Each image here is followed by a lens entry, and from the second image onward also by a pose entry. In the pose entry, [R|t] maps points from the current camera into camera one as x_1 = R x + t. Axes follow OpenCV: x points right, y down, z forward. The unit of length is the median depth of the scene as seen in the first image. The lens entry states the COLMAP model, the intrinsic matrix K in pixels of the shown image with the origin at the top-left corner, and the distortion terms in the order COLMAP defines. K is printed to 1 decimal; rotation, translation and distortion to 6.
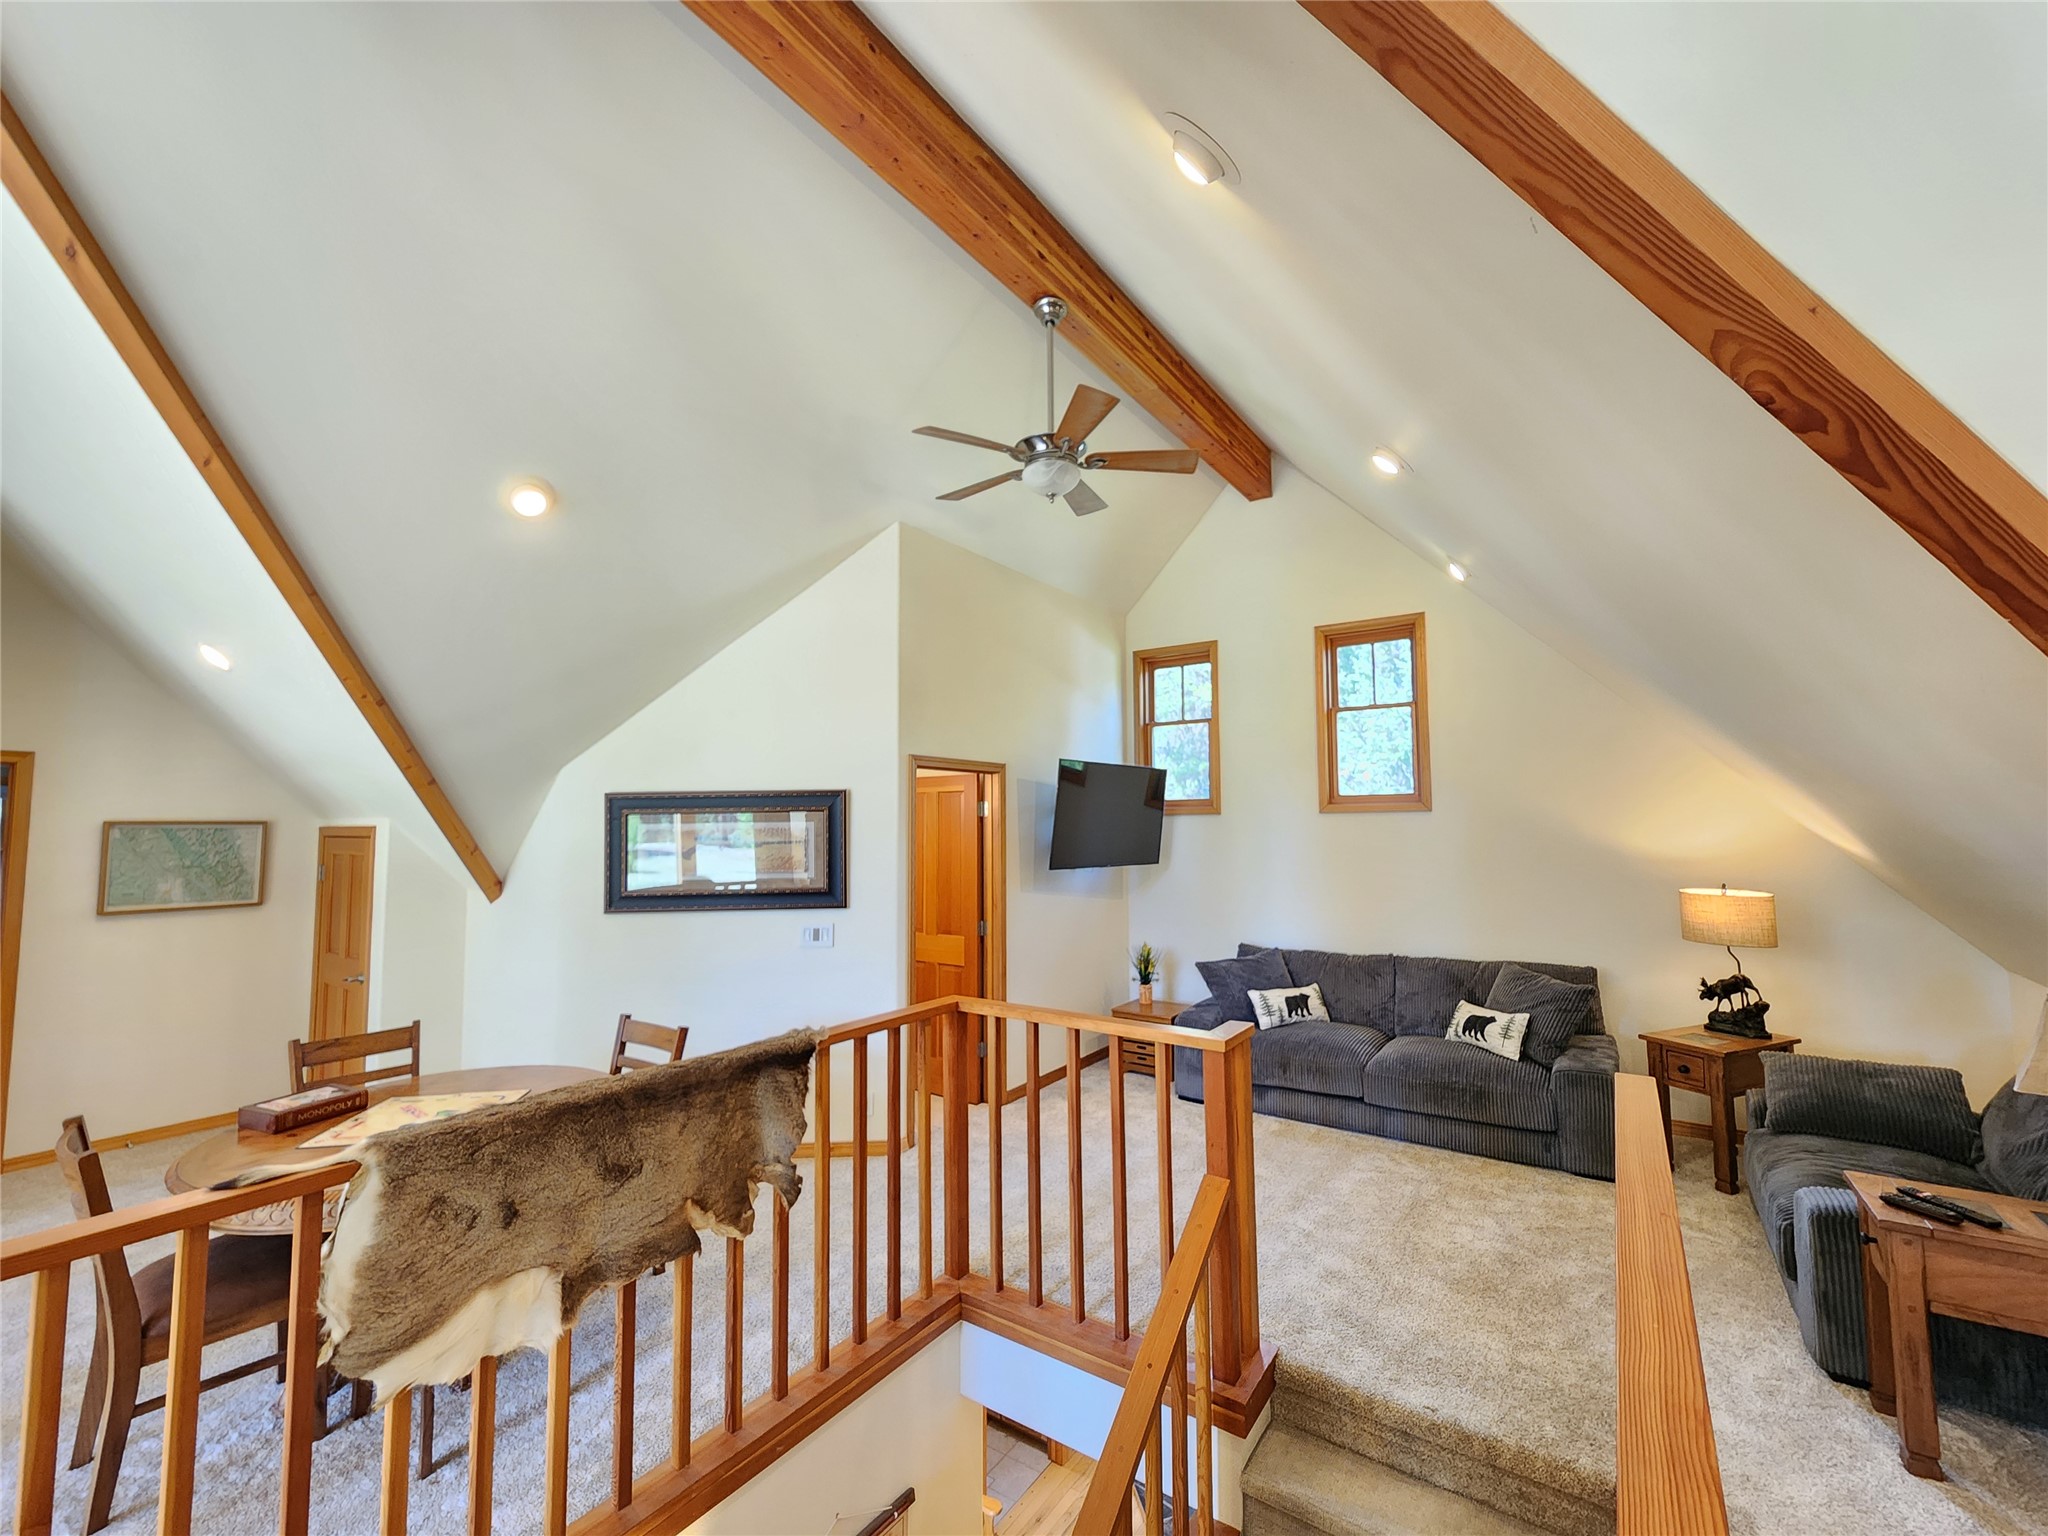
lens RADIAL K [[840.9, 0, 1024.0], [0, 840.9, 768.0], [0, 0, 1]] dist [-0.003541, -0.000265]
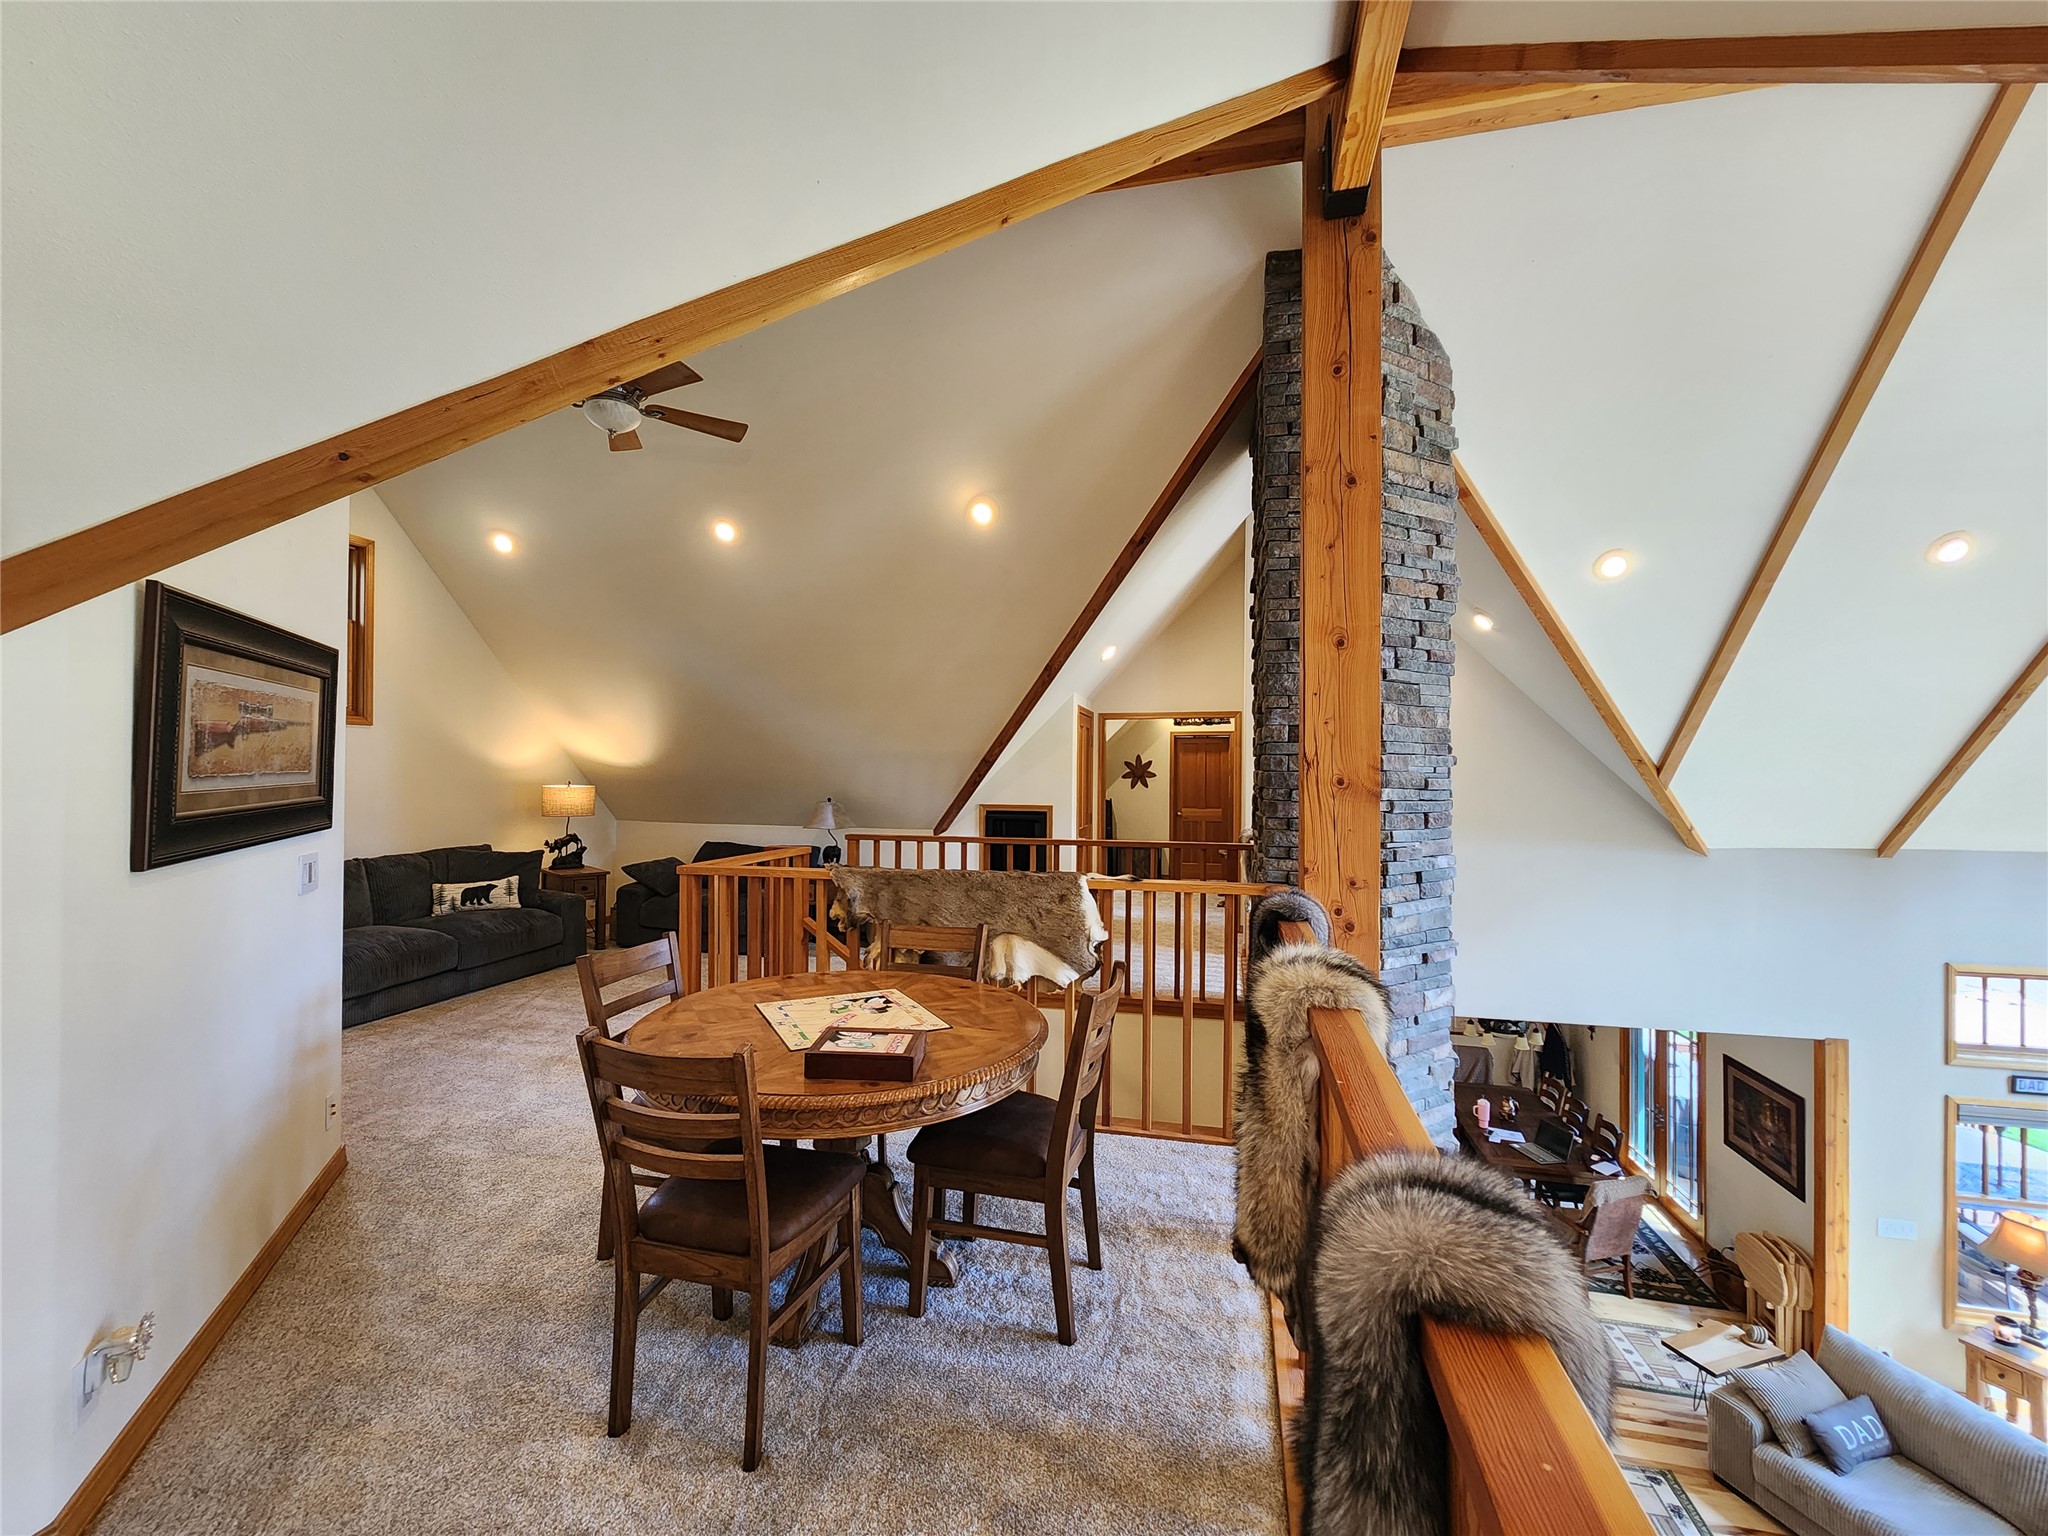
lens RADIAL K [[847.2, 0, 1024.6], [0, 847.2, 770.2], [0, 0, 1]] dist [0.002451, 0.000678]
pose [[-0.369974, 0.006210, 0.929021, -1.026186], [-0.068233, 0.997095, -0.033838, 0.106186], [-0.926533, -0.075909, -0.368476, 0.741282]]
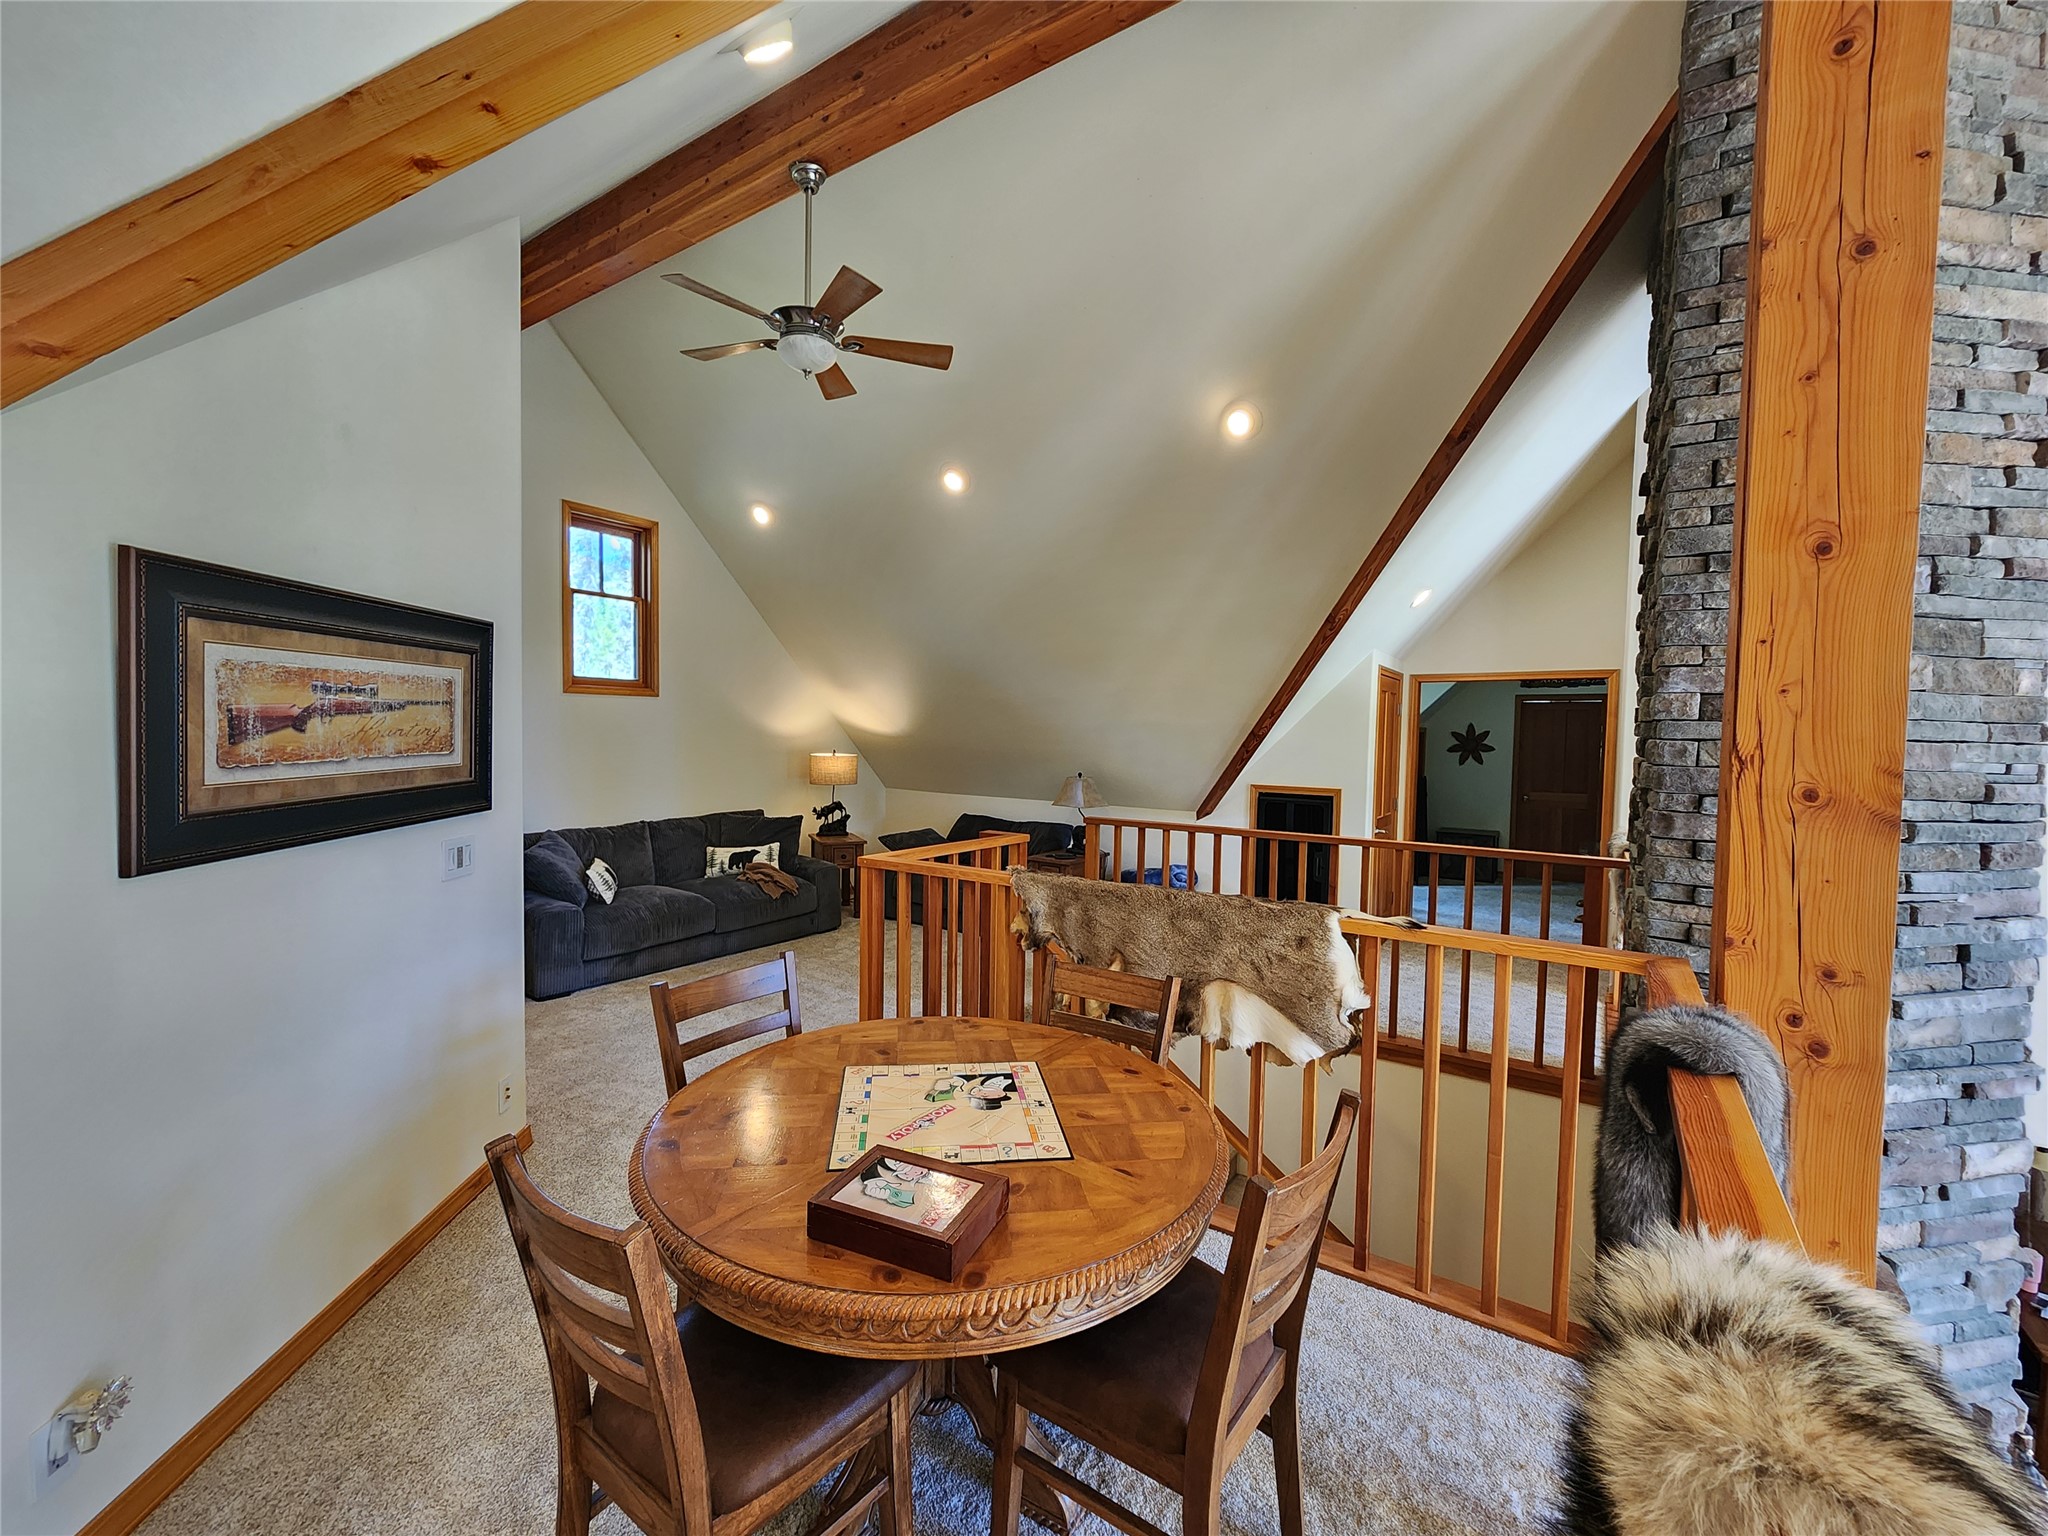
lens RADIAL K [[850.6, 0, 1024.7], [0, 850.6, 770.0], [0, 0, 1]] dist [0.001527, 0.001231]
pose [[-0.017588, -0.038620, 0.999099, -0.857397], [-0.085749, 0.995630, 0.036976, 0.077908], [-0.996162, -0.085022, -0.020823, 0.611802]]
